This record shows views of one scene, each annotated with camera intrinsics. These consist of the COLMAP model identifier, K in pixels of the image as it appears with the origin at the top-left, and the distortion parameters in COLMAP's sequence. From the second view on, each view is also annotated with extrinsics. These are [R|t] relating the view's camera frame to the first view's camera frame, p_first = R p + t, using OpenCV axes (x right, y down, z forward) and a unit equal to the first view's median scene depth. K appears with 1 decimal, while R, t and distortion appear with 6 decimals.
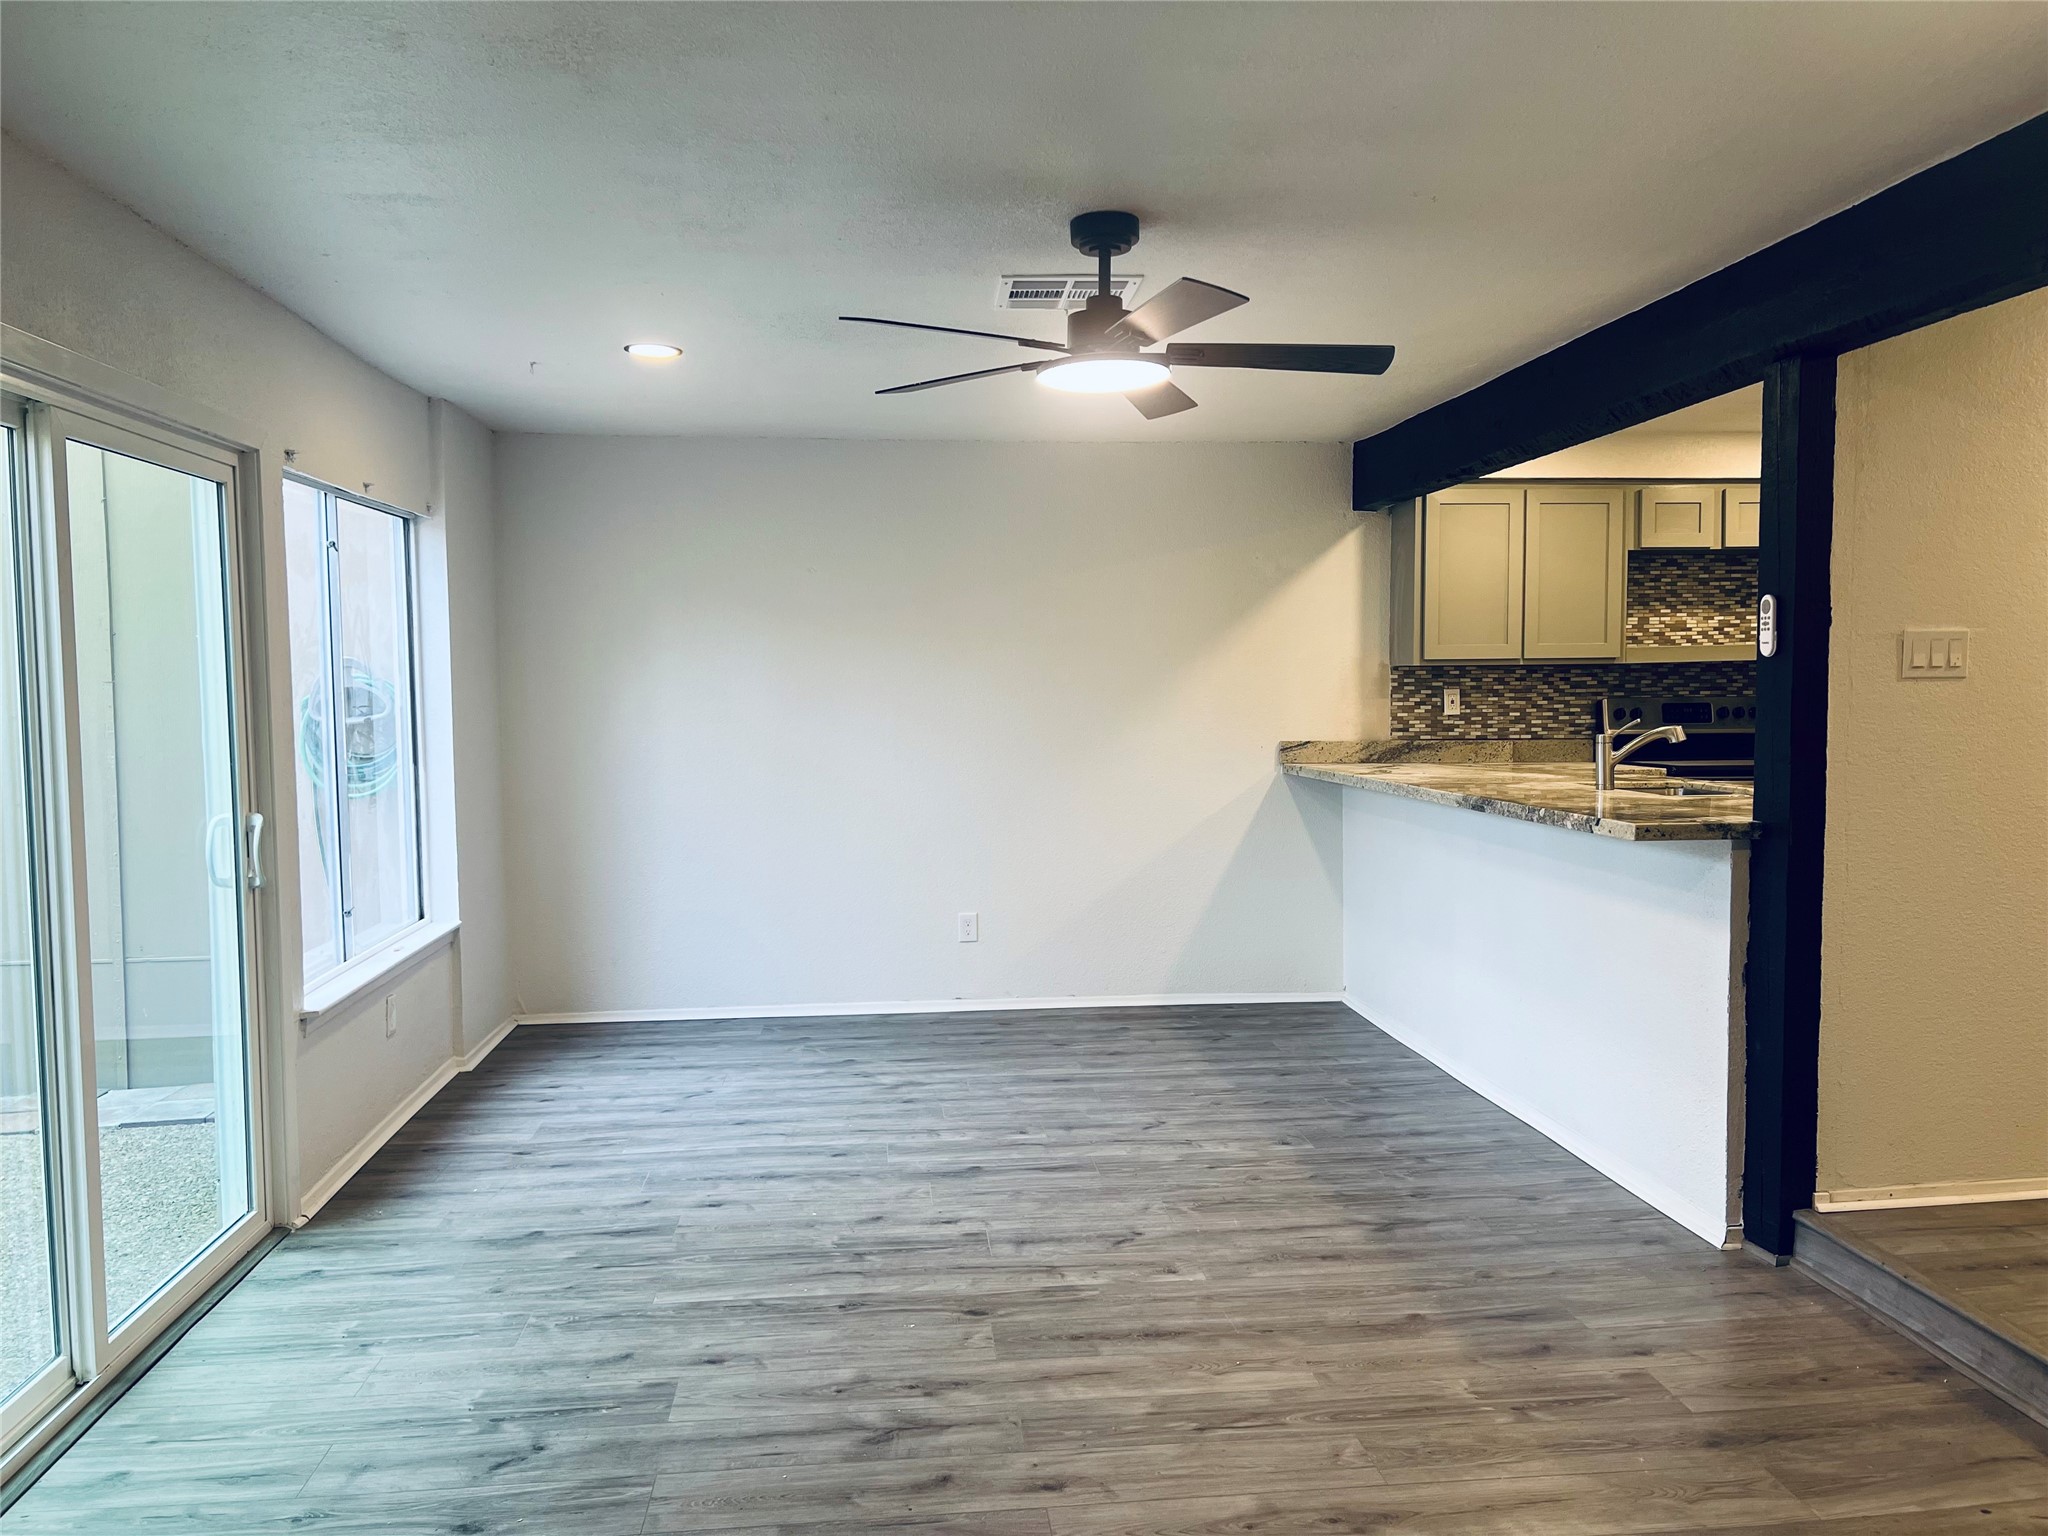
lens RADIAL K [[1550.0, 0, 1022.1], [0, 1550.0, 777.6], [0, 0, 1]] dist [0.047753, -0.018305]
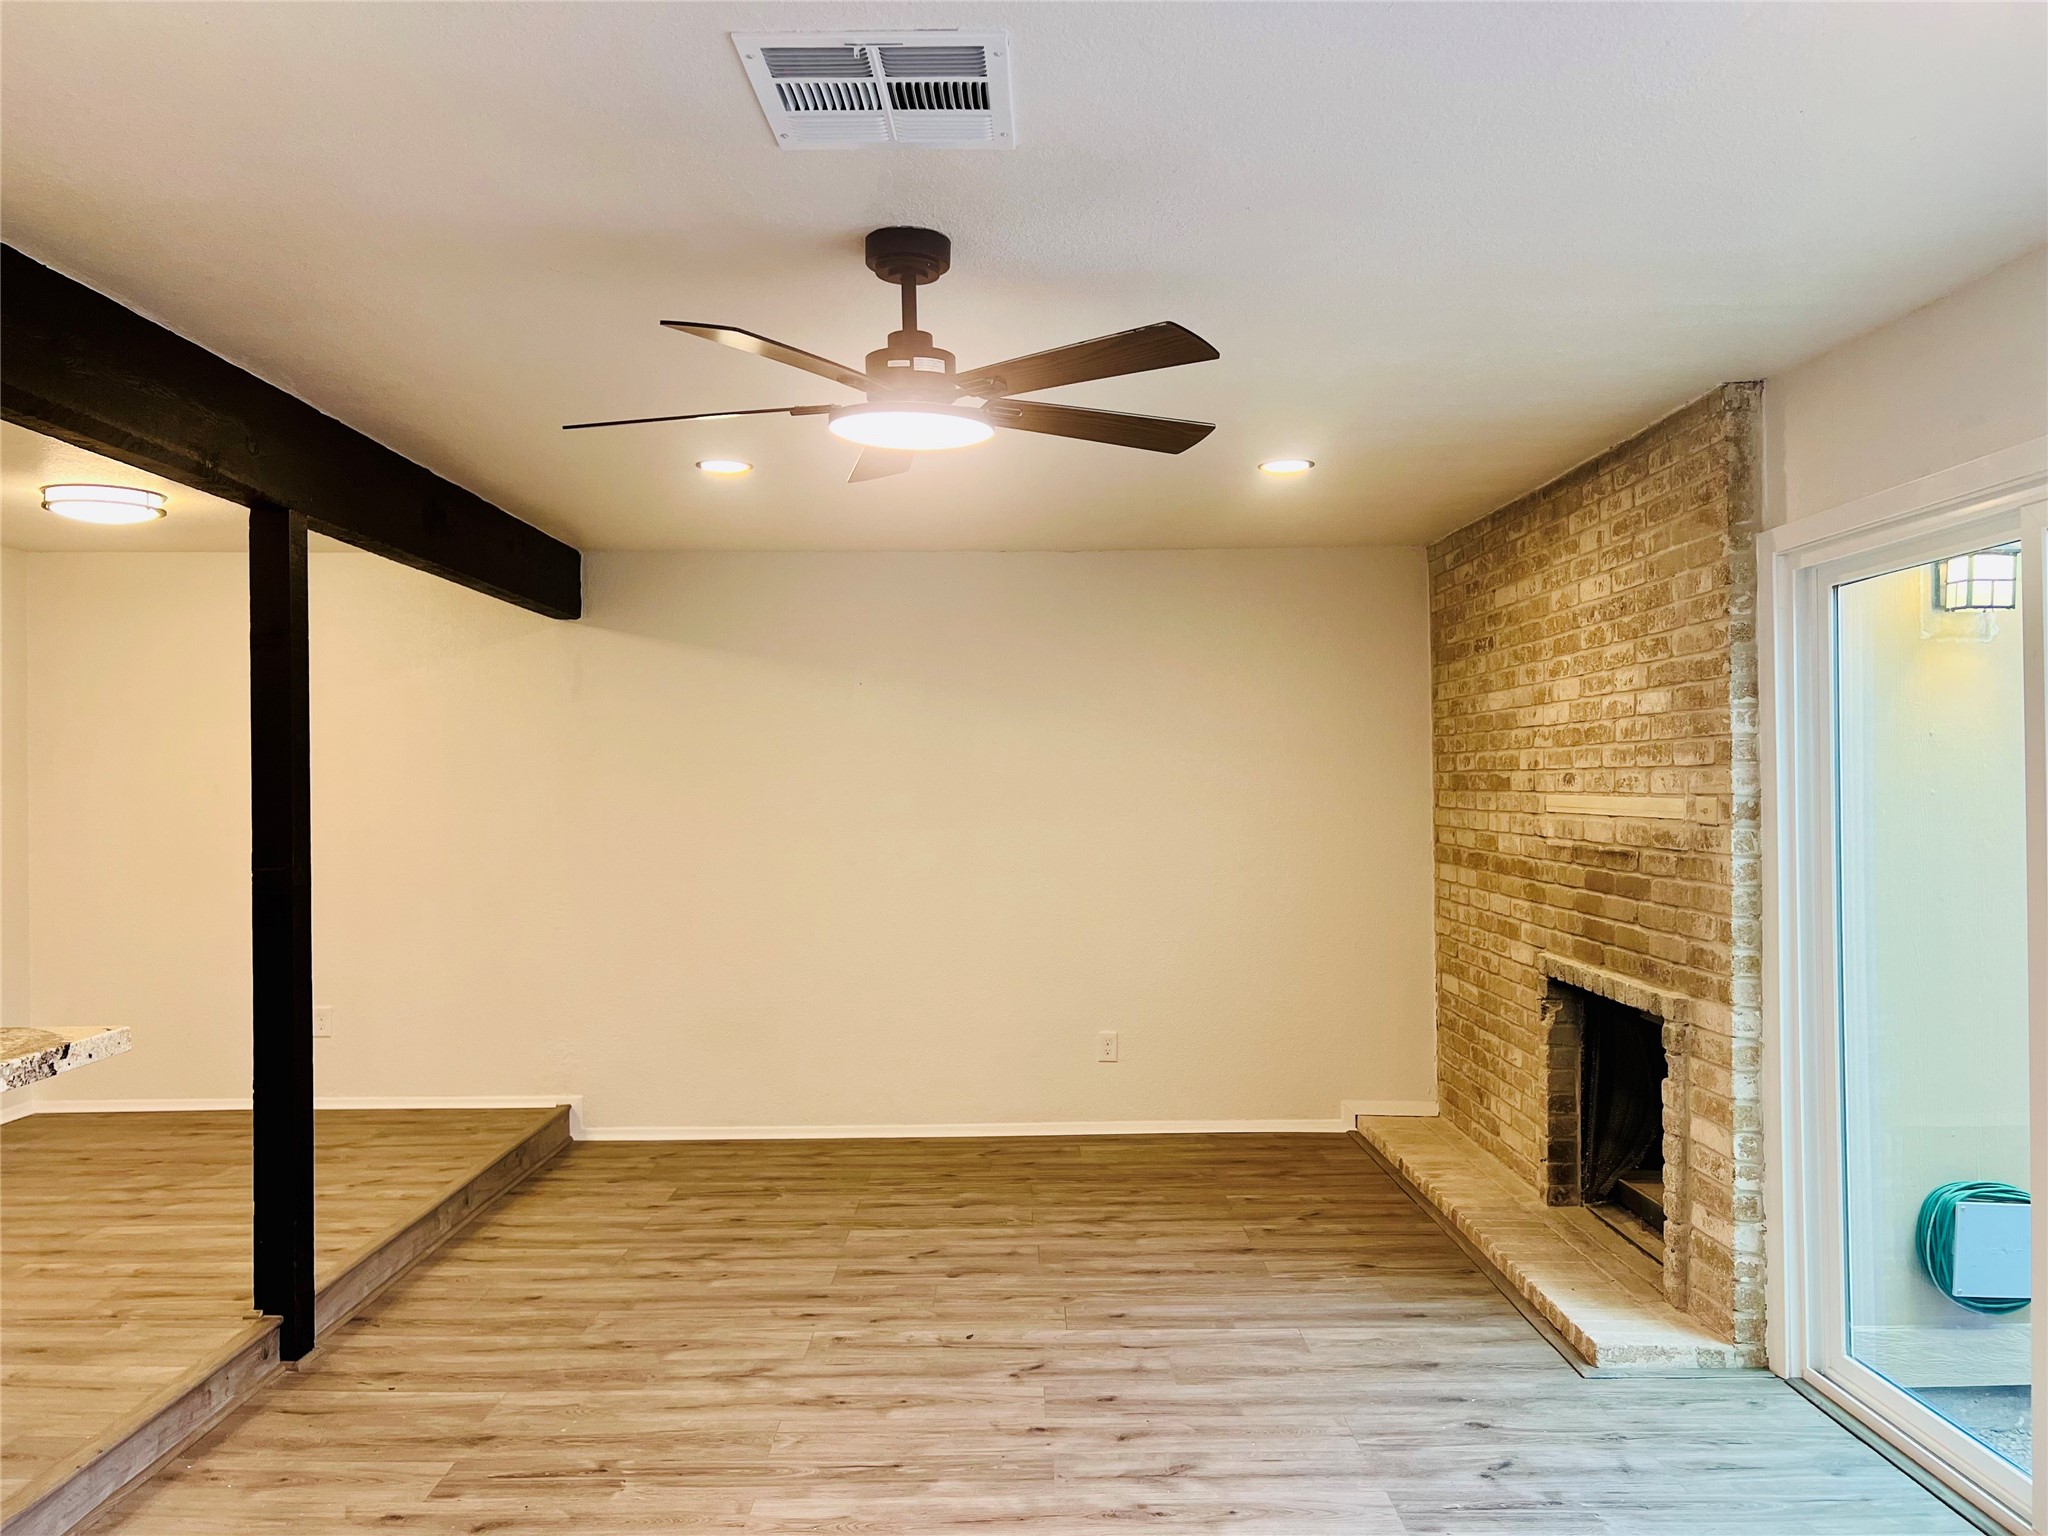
lens RADIAL K [[1550.0, 0, 1029.2], [0, 1550.0, 774.6], [0, 0, 1]] dist [0.047753, -0.018305]
pose [[-0.995858, 0.017835, 0.089158, -0.085922], [0.023146, 0.997996, 0.058889, -0.137212], [-0.087929, 0.060709, -0.994275, 1.975007]]
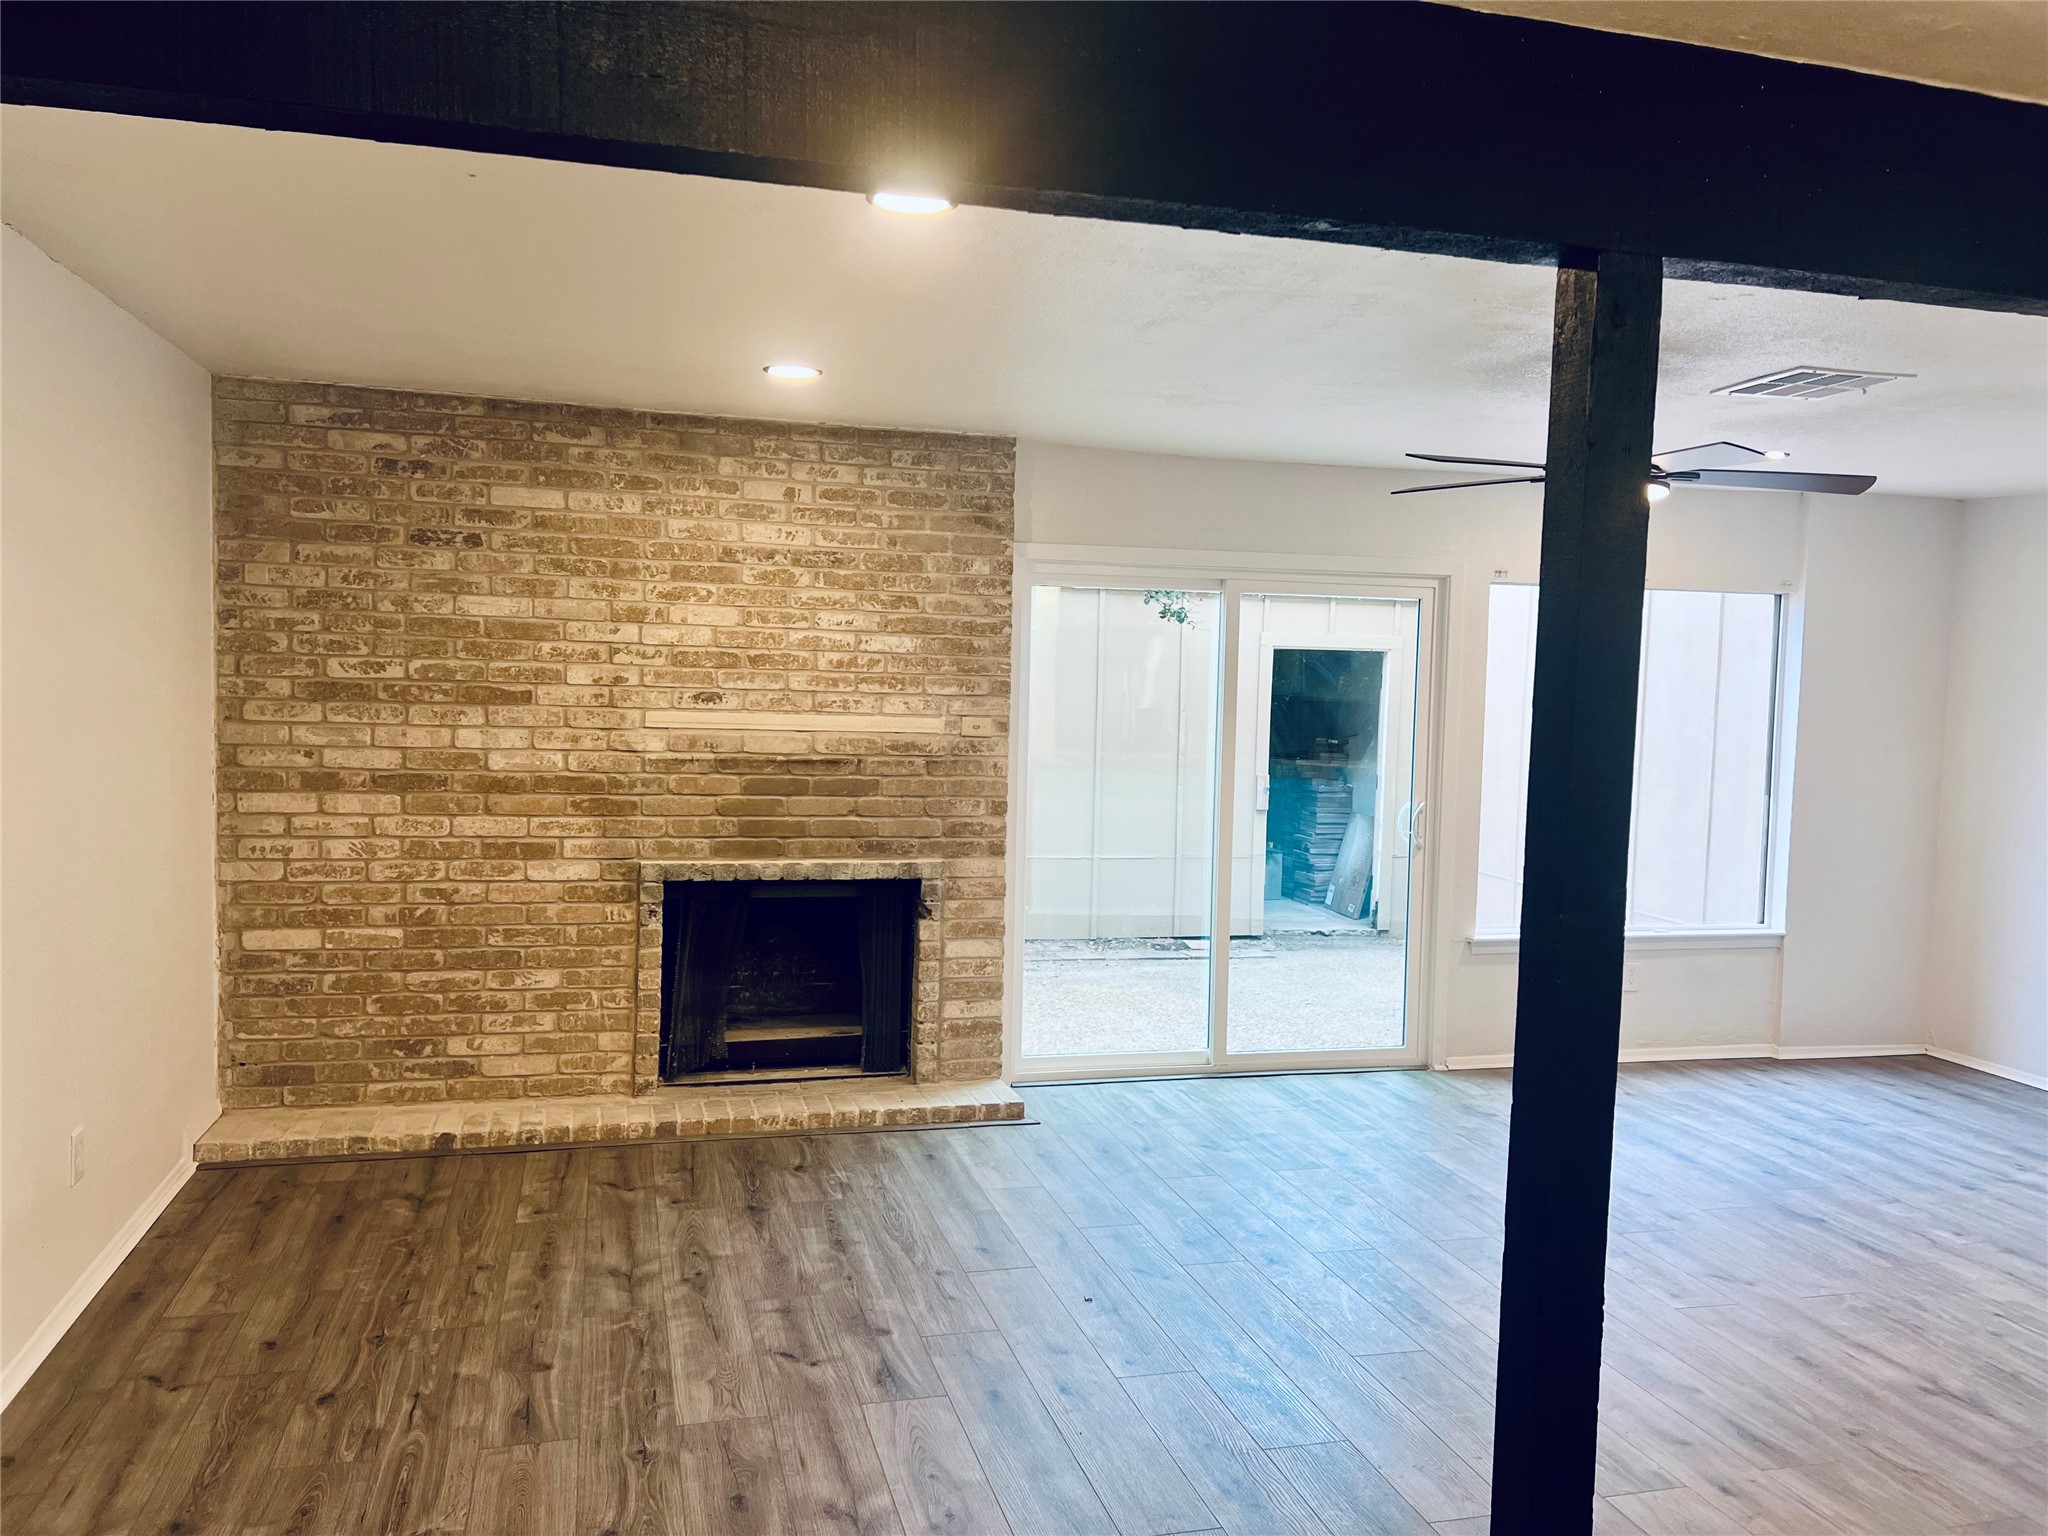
lens RADIAL K [[1550.0, 0, 1028.8], [0, 1550.0, 761.2], [0, 0, 1]] dist [0.047753, -0.018305]
pose [[0.168982, 0.068380, -0.983244, 1.284043], [-0.095404, 0.994041, 0.052735, -0.081468], [0.980991, 0.084894, 0.174499, 0.402595]]
